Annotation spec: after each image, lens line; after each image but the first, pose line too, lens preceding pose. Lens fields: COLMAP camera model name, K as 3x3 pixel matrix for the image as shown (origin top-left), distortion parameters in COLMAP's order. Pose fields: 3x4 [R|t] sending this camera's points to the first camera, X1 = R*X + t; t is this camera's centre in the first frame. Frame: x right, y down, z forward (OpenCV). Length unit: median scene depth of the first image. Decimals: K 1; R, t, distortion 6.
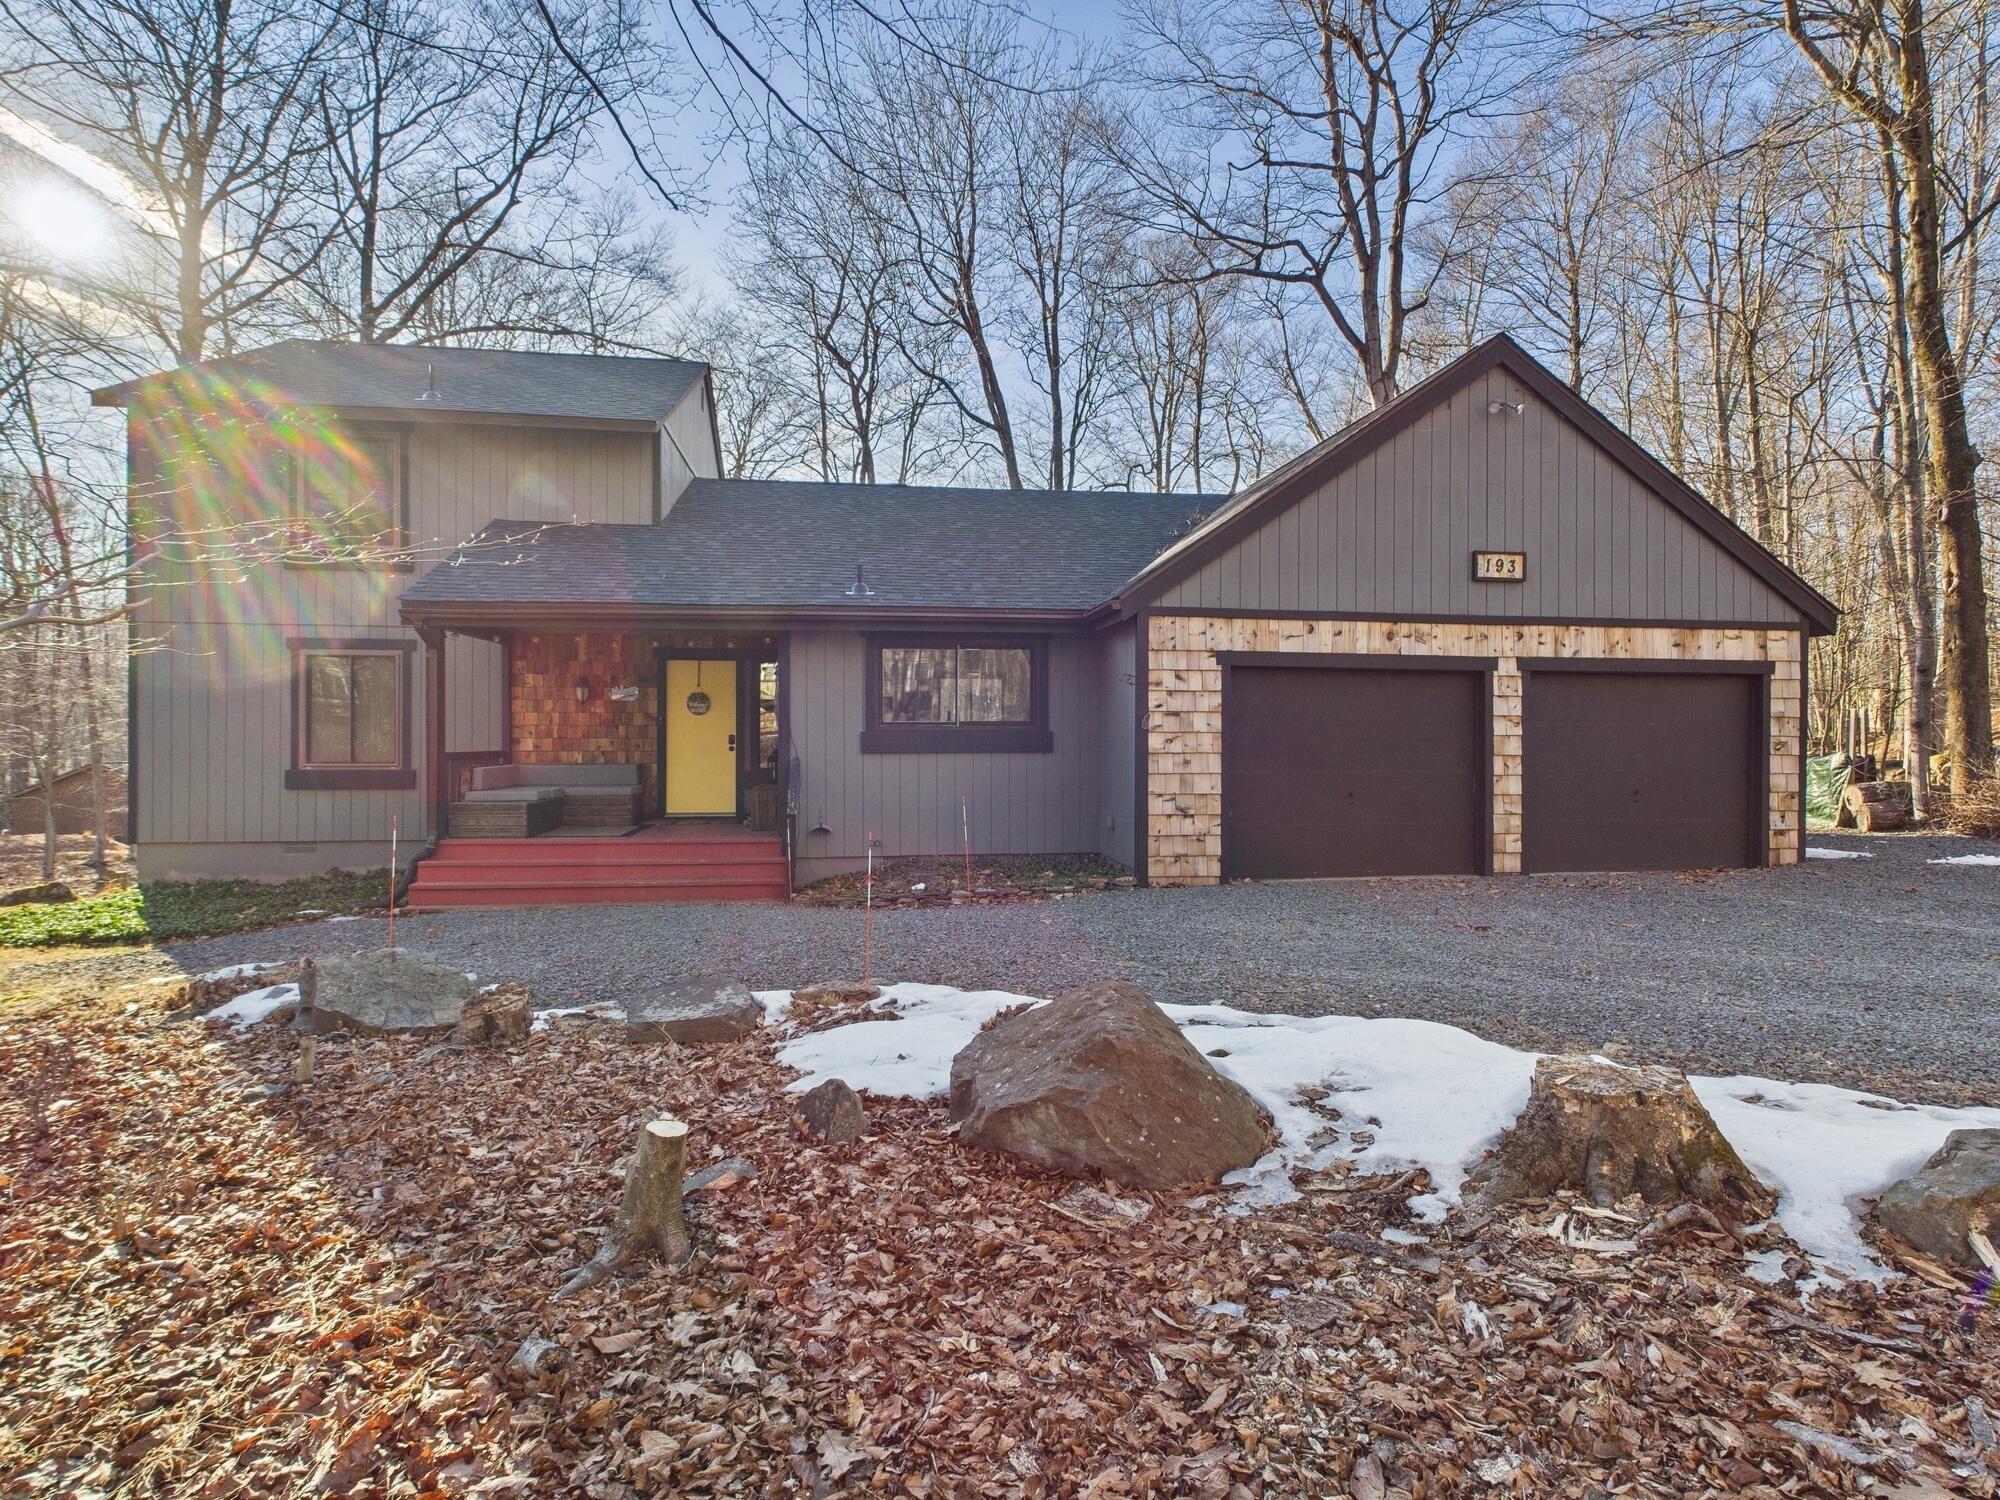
lens RADIAL K [[1052.6, 0, 1001.8], [0, 1052.6, 755.7], [0, 0, 1]] dist [0.002126, -0.000527]
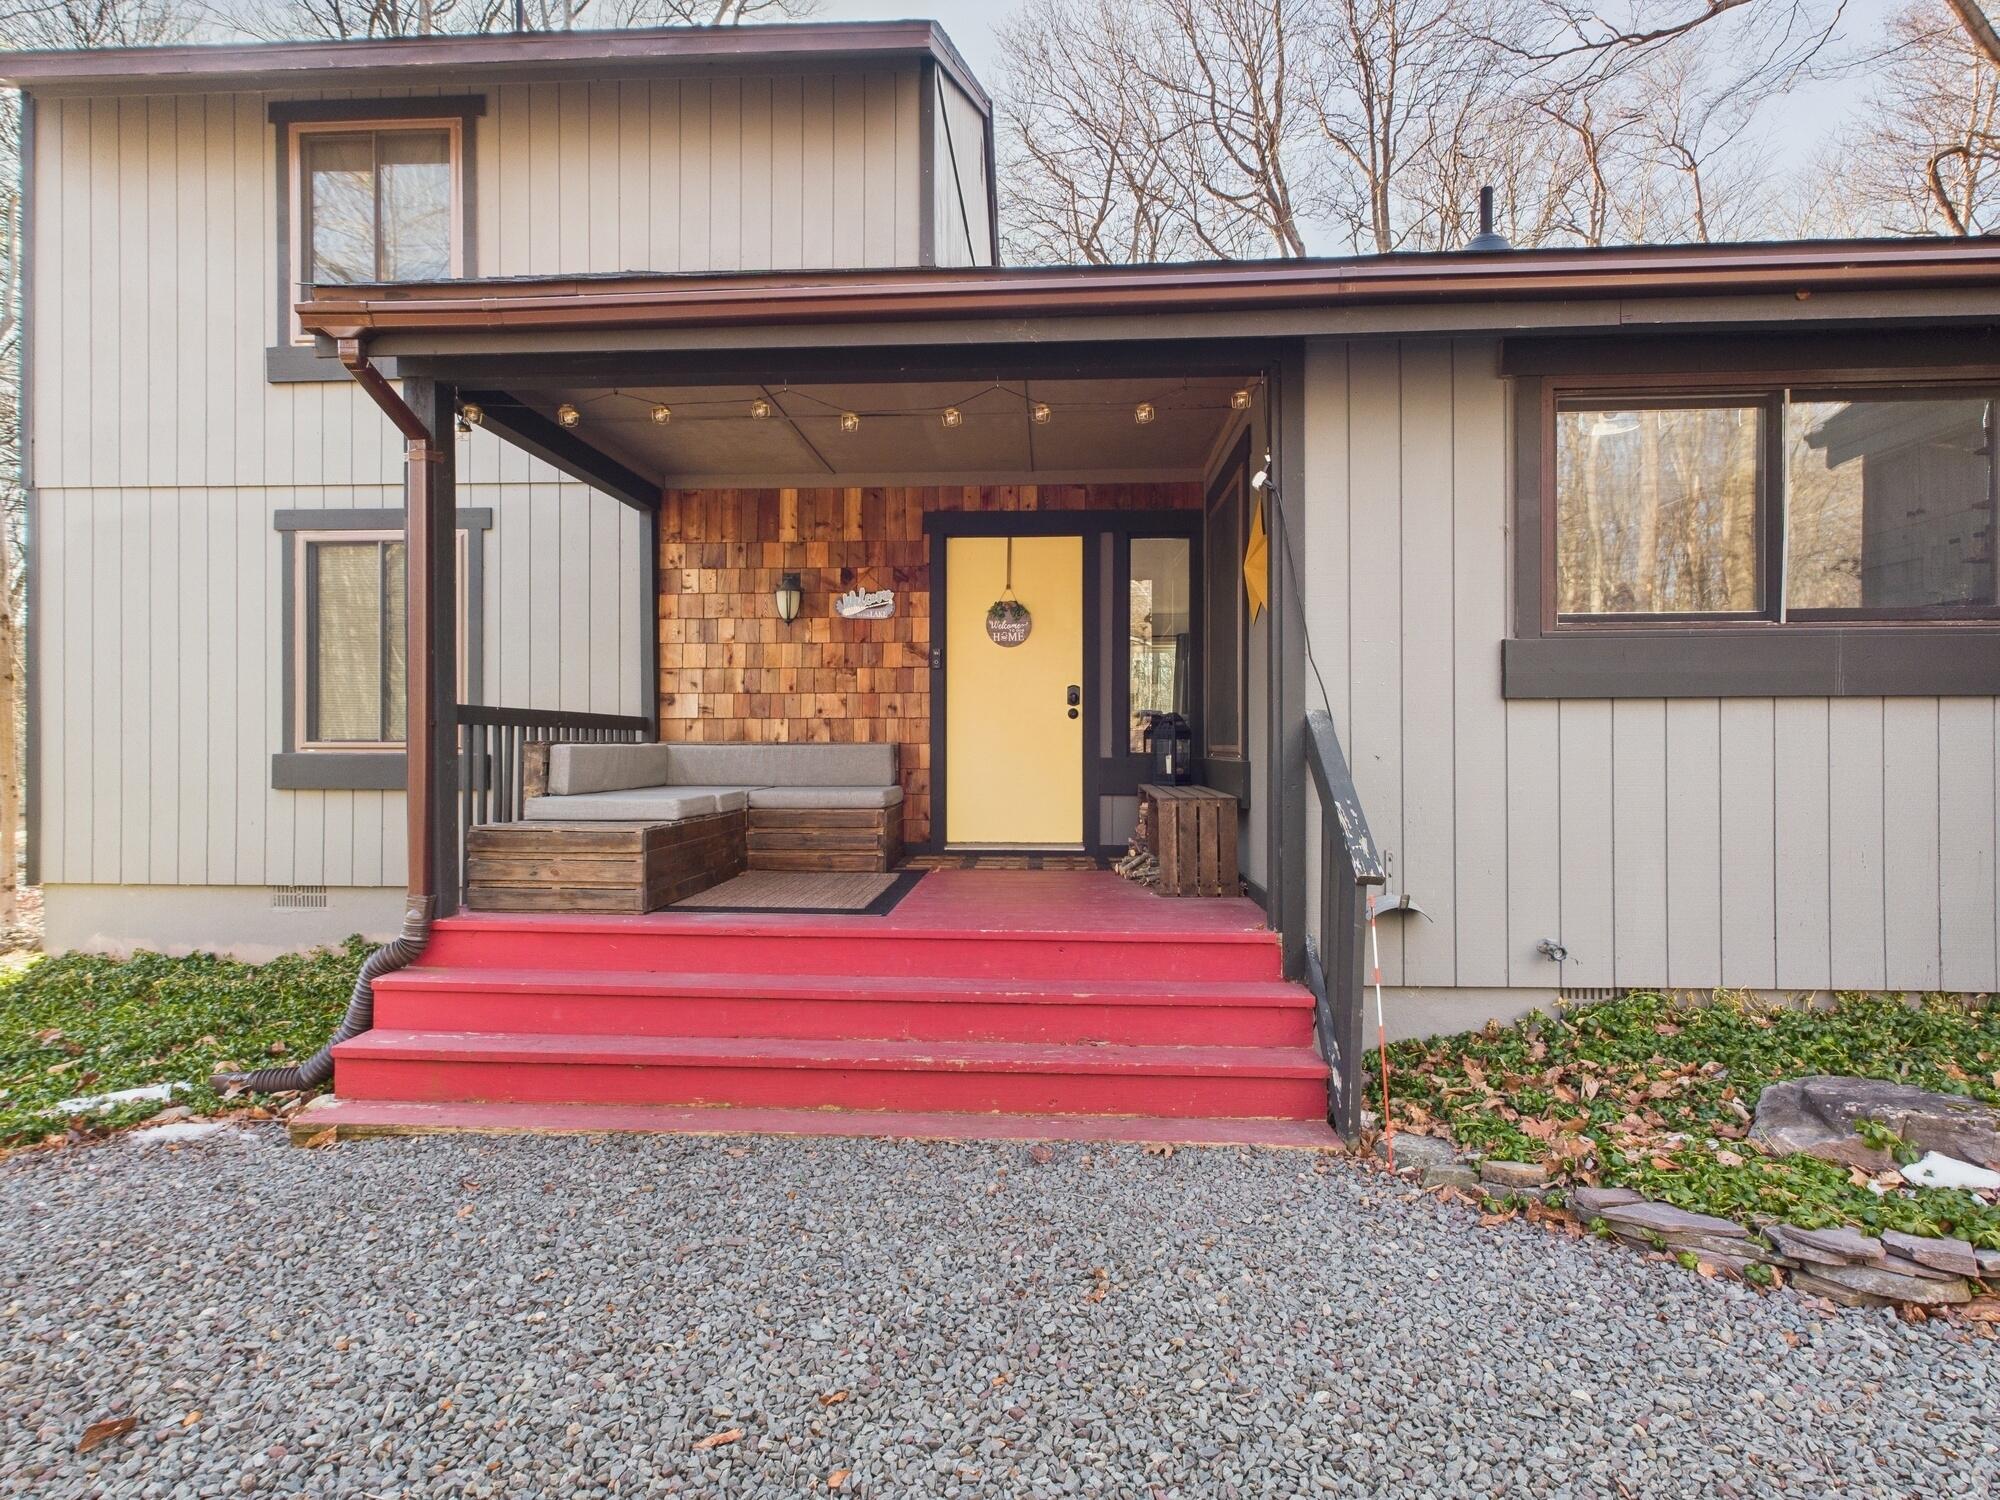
lens RADIAL K [[1052.6, 0, 1001.8], [0, 1052.6, 755.7], [0, 0, 1]] dist [0.002126, -0.000527]
pose [[0.979244, -0.001238, -0.202679, -0.235618], [0.000415, 0.999991, -0.004103, 0.018845], [0.202682, 0.003933, 0.979237, 0.633590]]
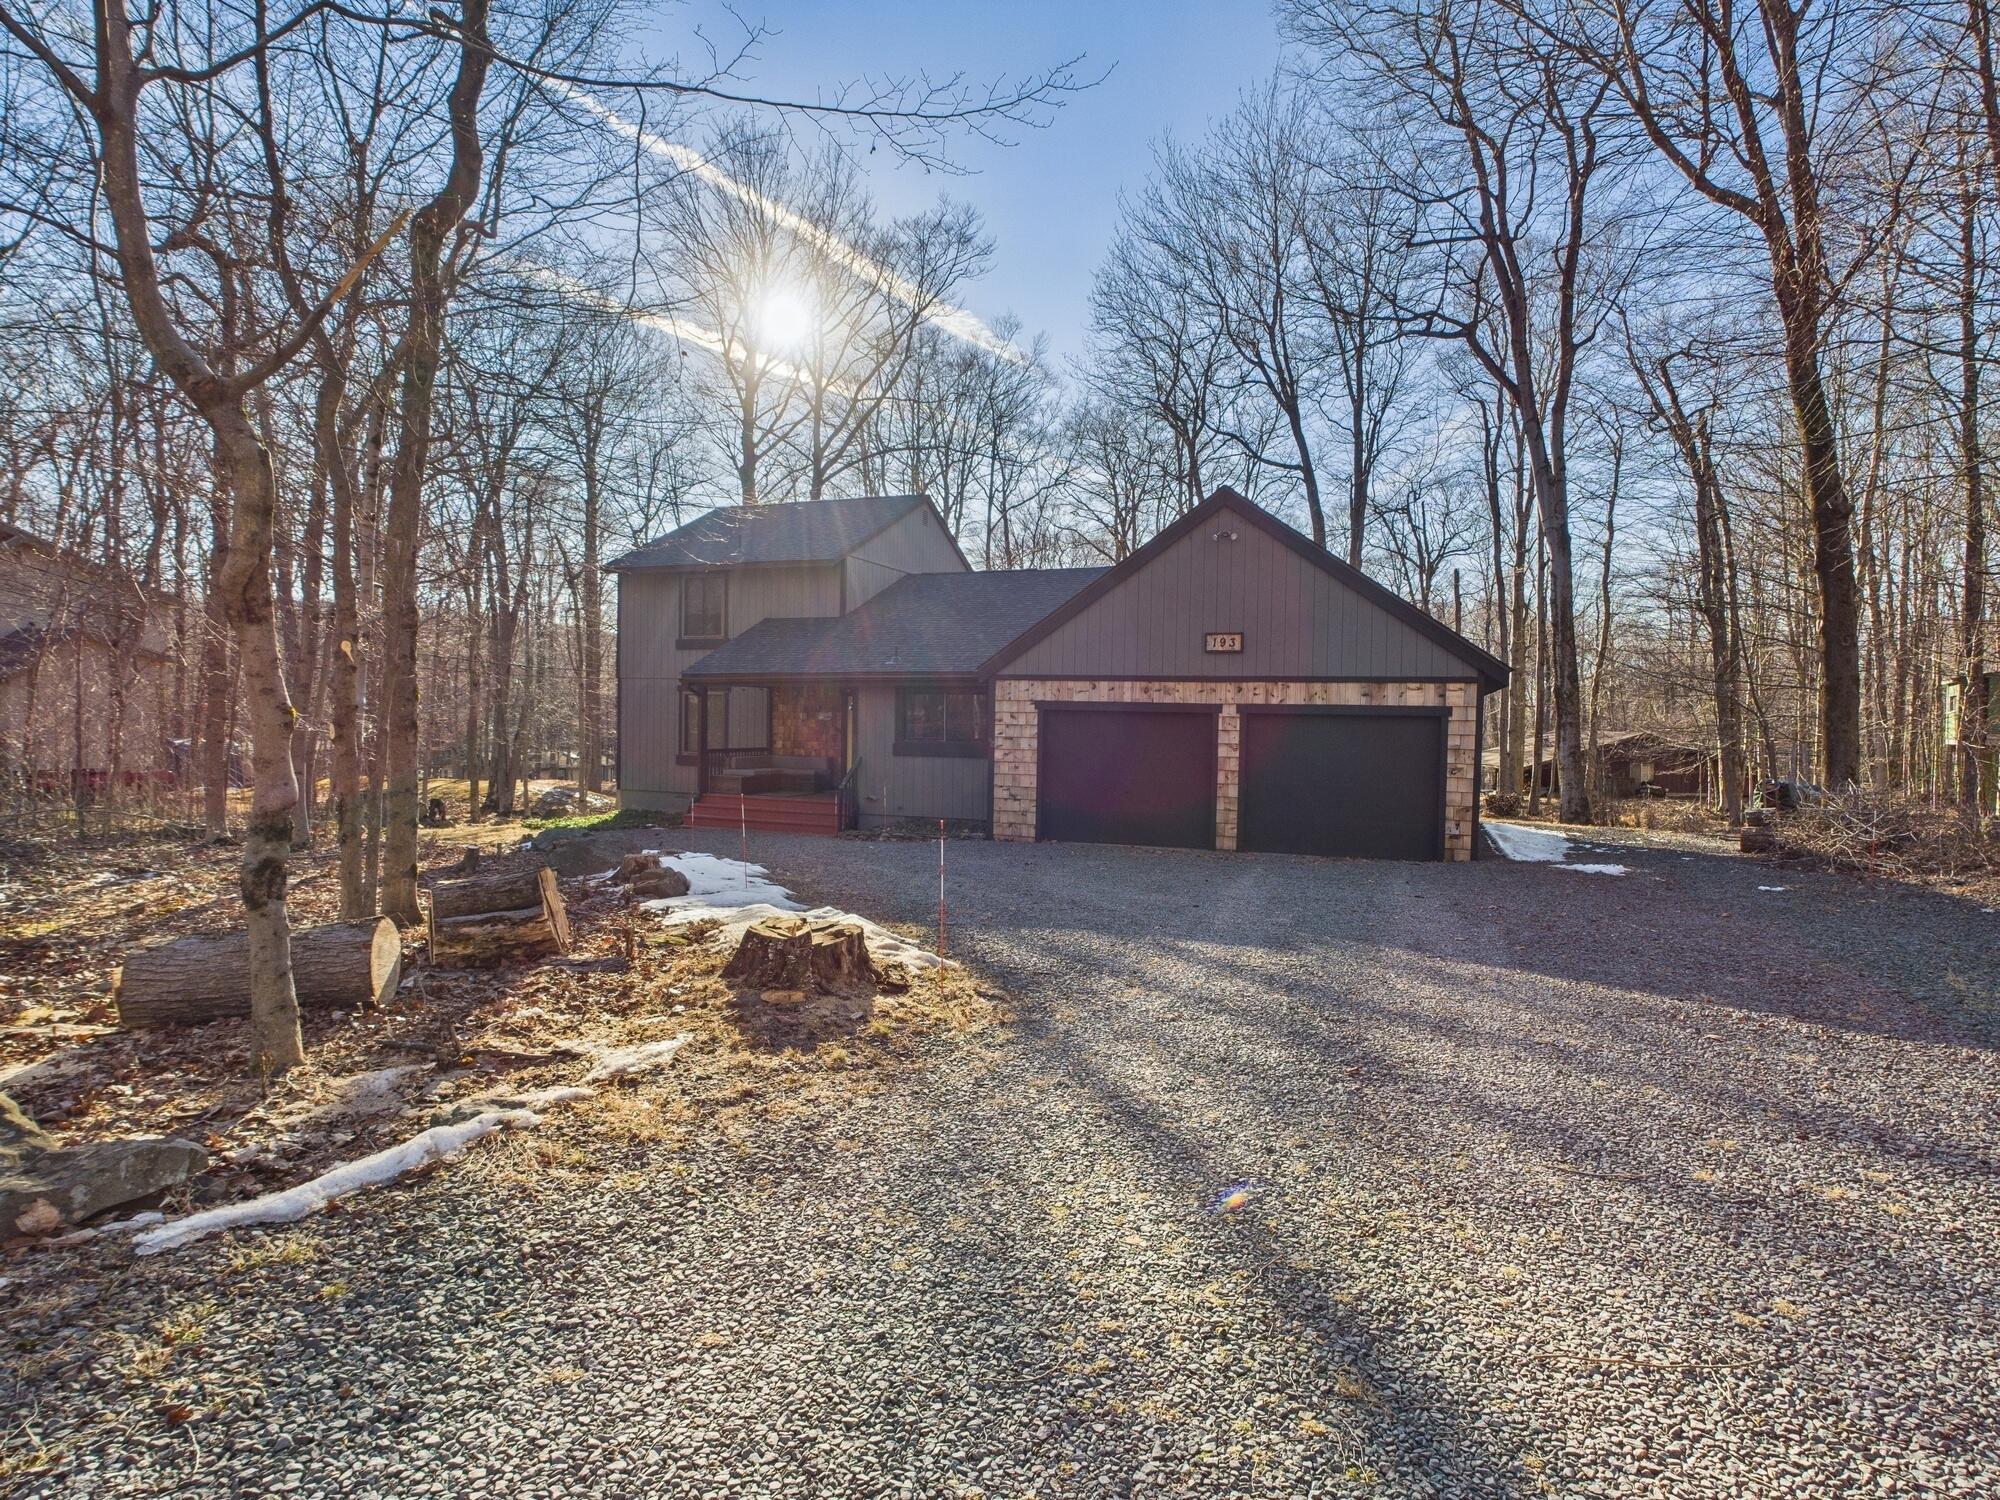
lens RADIAL K [[1052.6, 0, 1001.8], [0, 1052.6, 755.7], [0, 0, 1]] dist [0.002126, -0.000527]
pose [[0.868746, 0.029696, -0.494368, 0.903950], [-0.024696, 0.999556, 0.016644, -0.036596], [0.494643, -0.002251, 0.869094, -0.426104]]
